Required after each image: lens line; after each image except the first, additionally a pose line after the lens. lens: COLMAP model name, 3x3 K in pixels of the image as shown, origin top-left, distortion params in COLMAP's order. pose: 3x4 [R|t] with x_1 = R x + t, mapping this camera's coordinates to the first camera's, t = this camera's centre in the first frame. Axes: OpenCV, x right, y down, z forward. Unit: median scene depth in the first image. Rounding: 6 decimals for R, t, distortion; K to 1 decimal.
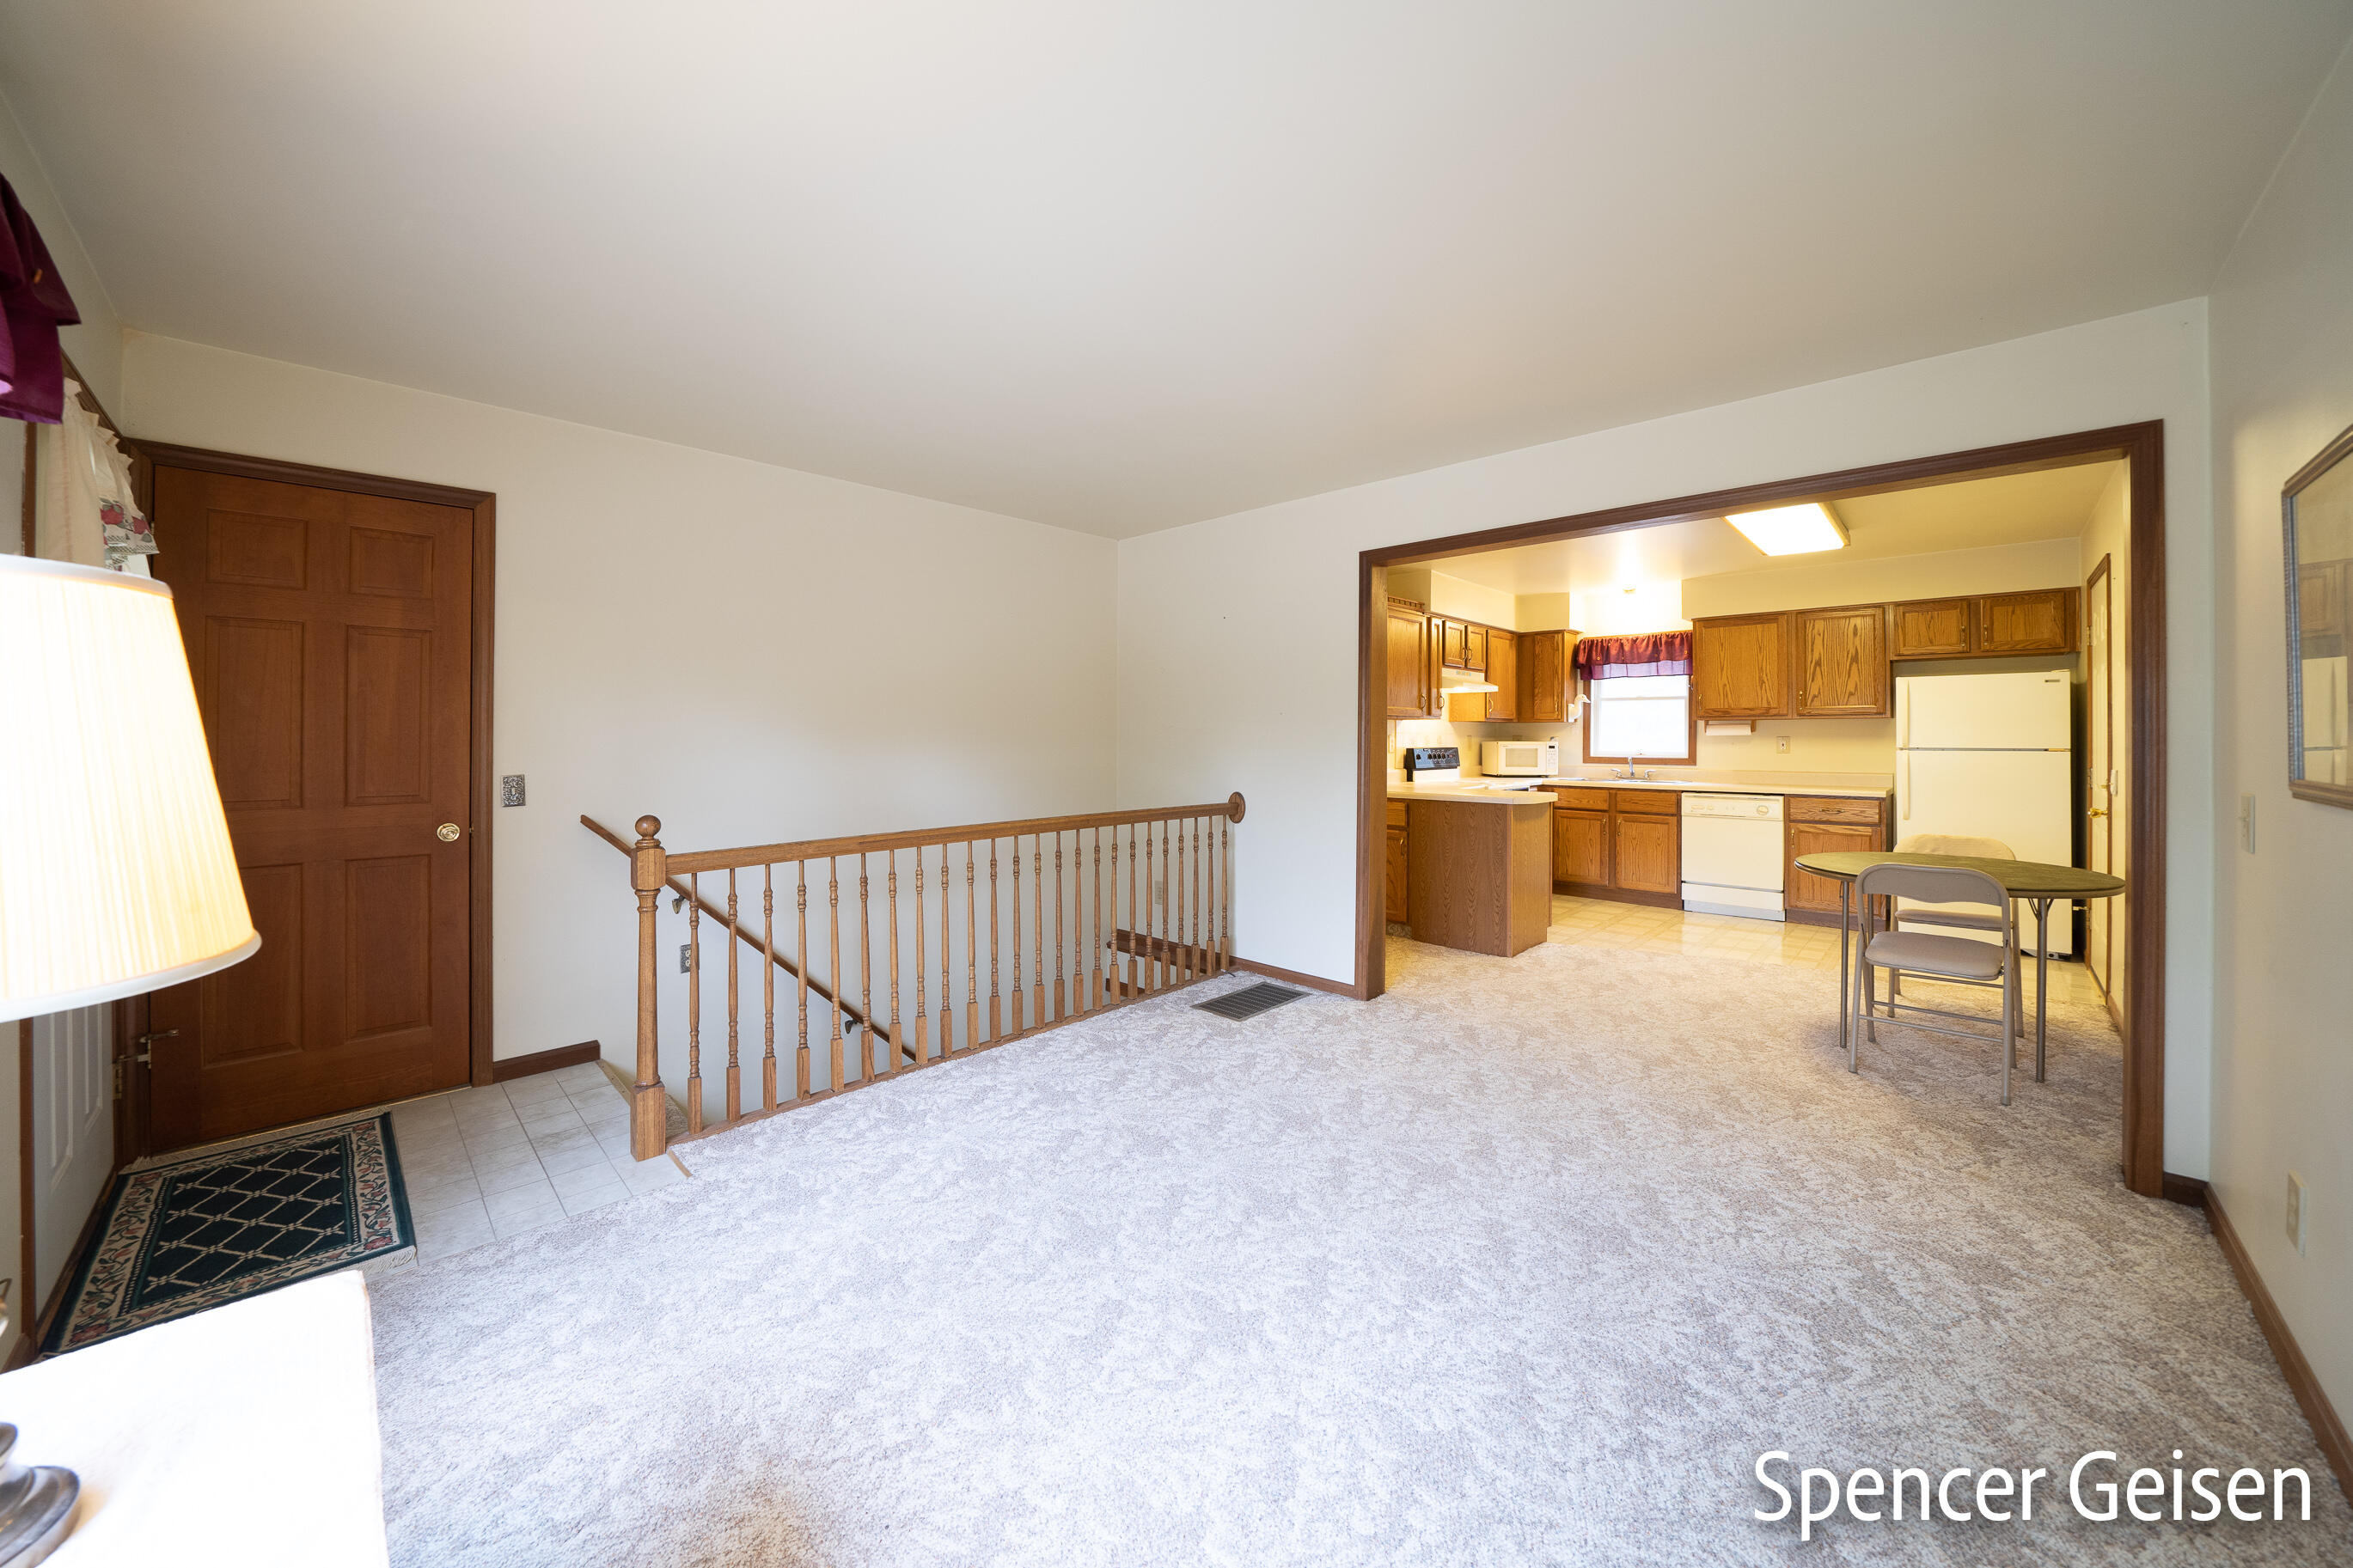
lens RADIAL K [[853.0, 0, 1106.9], [0, 853.0, 730.4], [0, 0, 1]] dist [-0.017802, -0.000712]
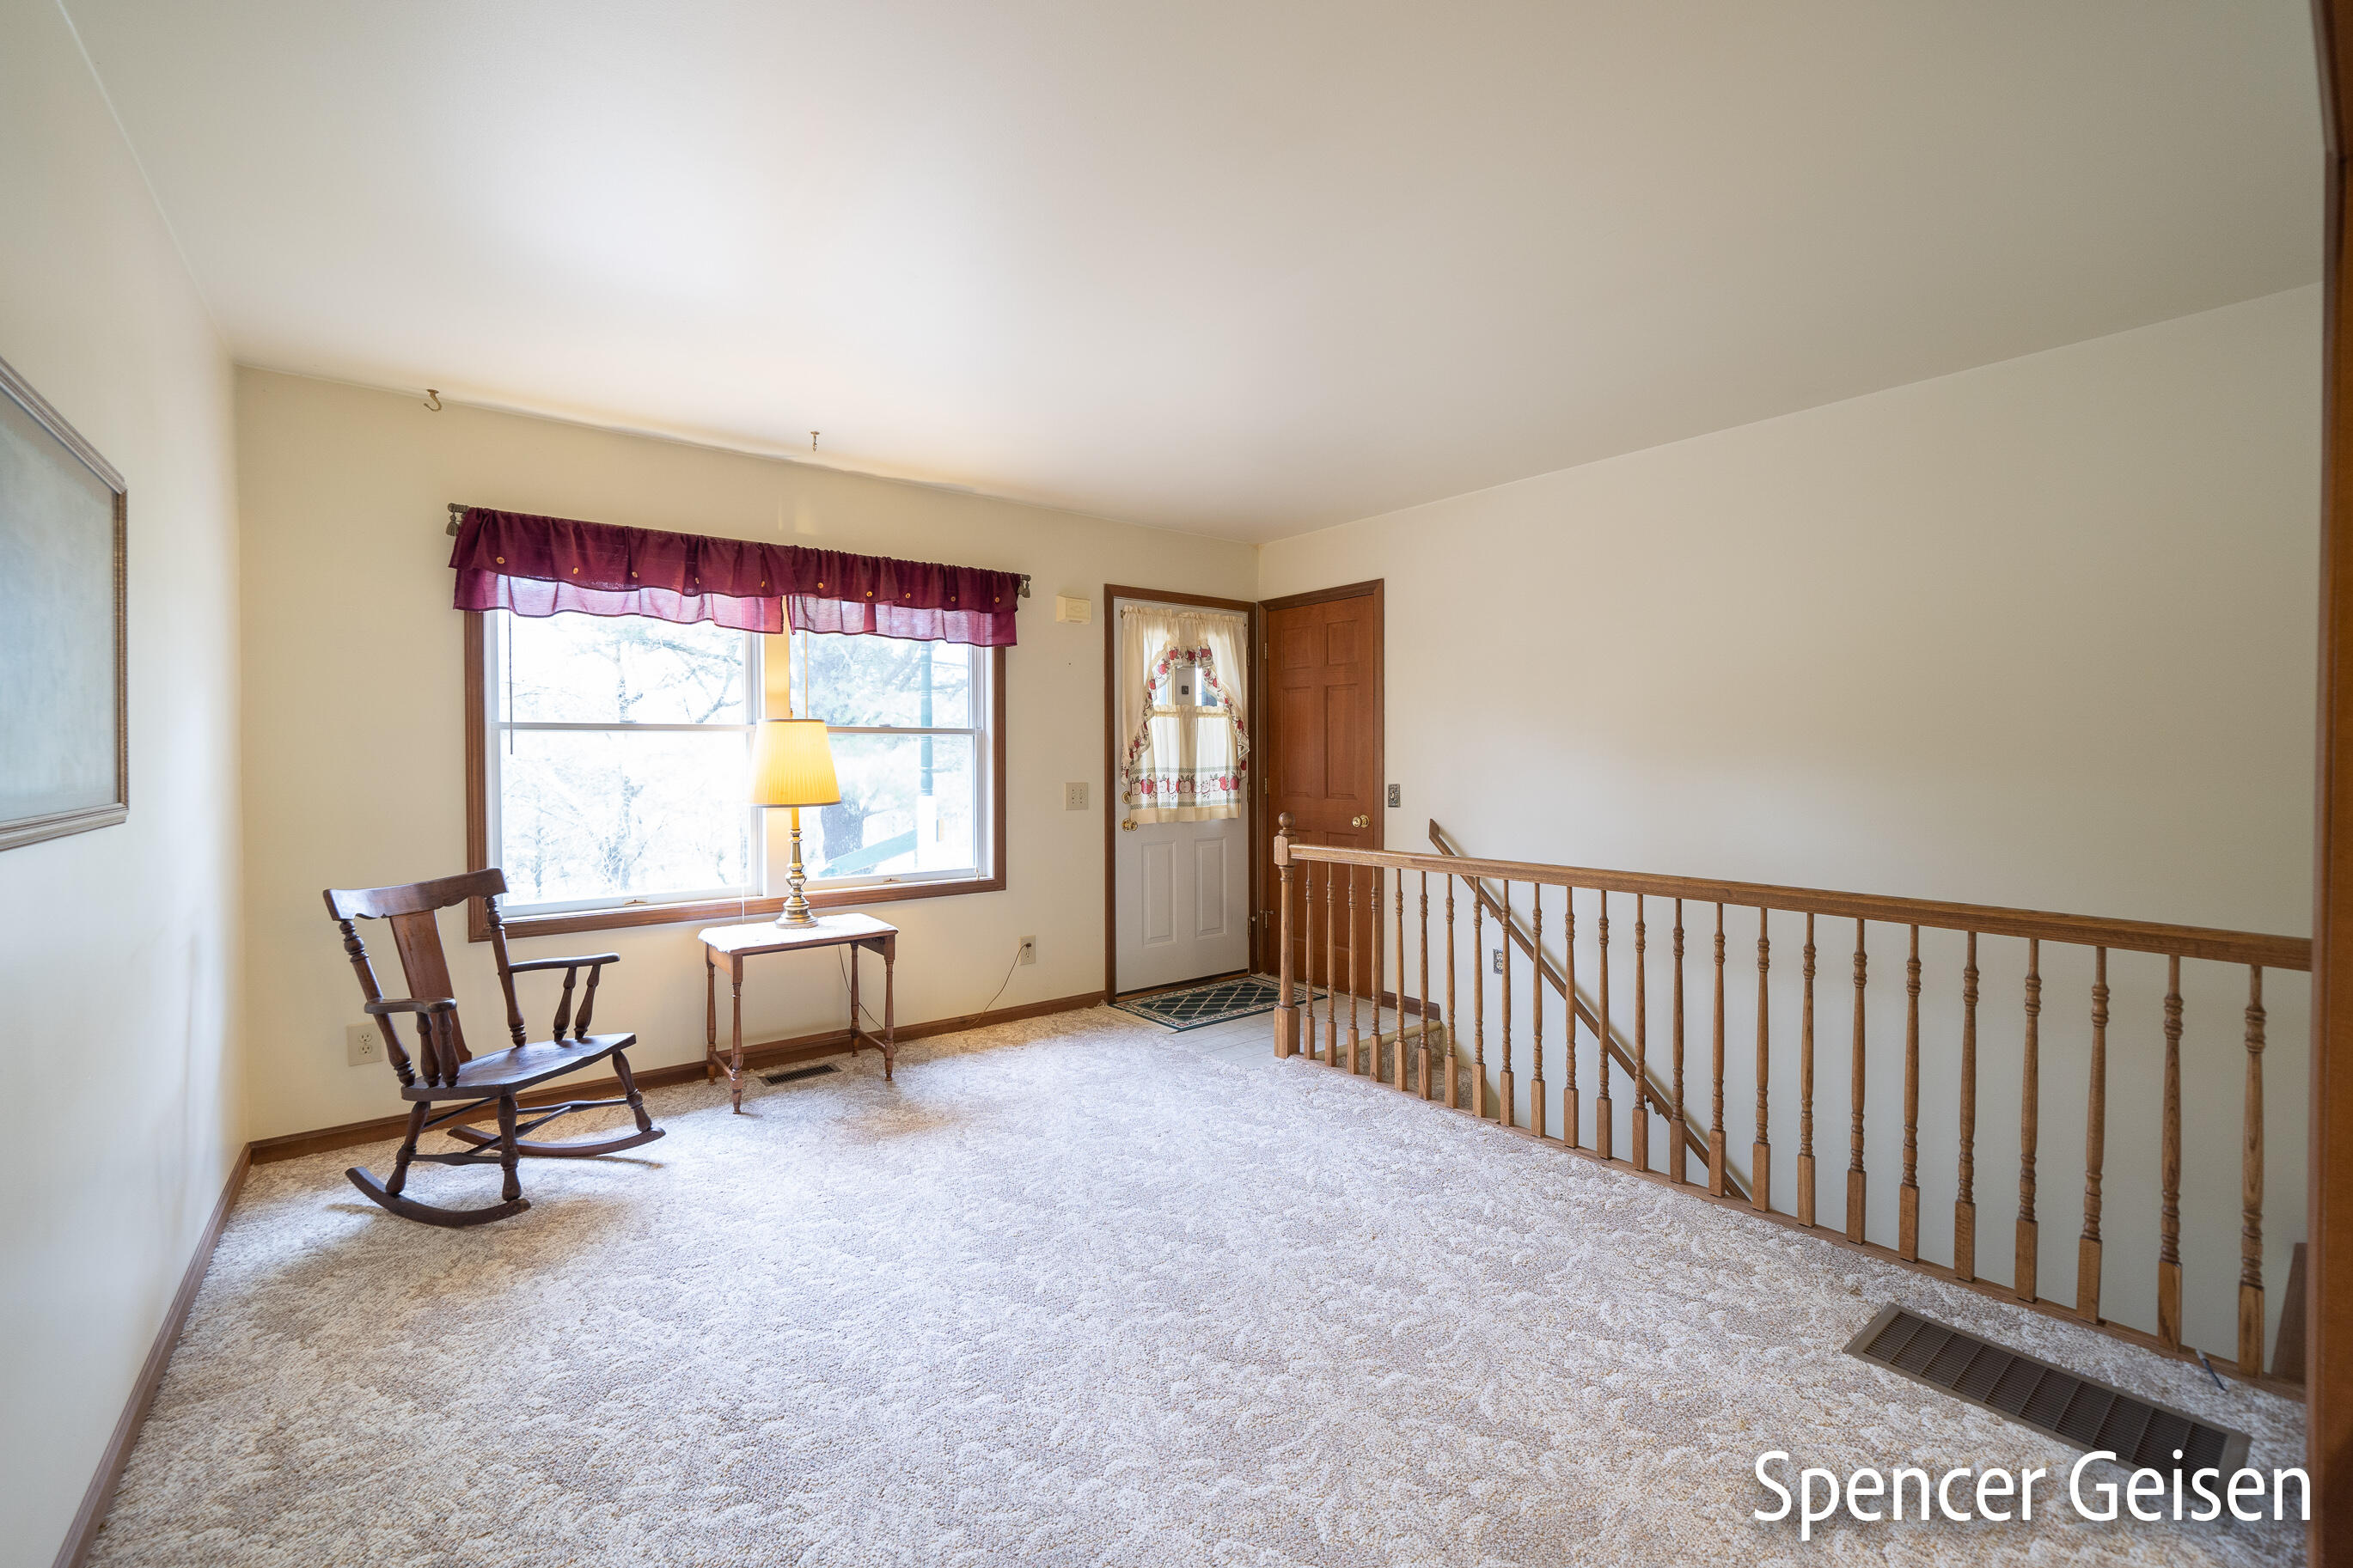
lens RADIAL K [[951.8, 0, 1175.2], [0, 951.8, 786.3], [0, 0, 1]] dist [0.003707, 0.000372]
pose [[-0.090699, 0.034418, -0.995283, 0.744406], [0.011313, 0.999374, 0.033528, 0.002755], [0.995814, -0.008219, -0.091032, 0.706181]]
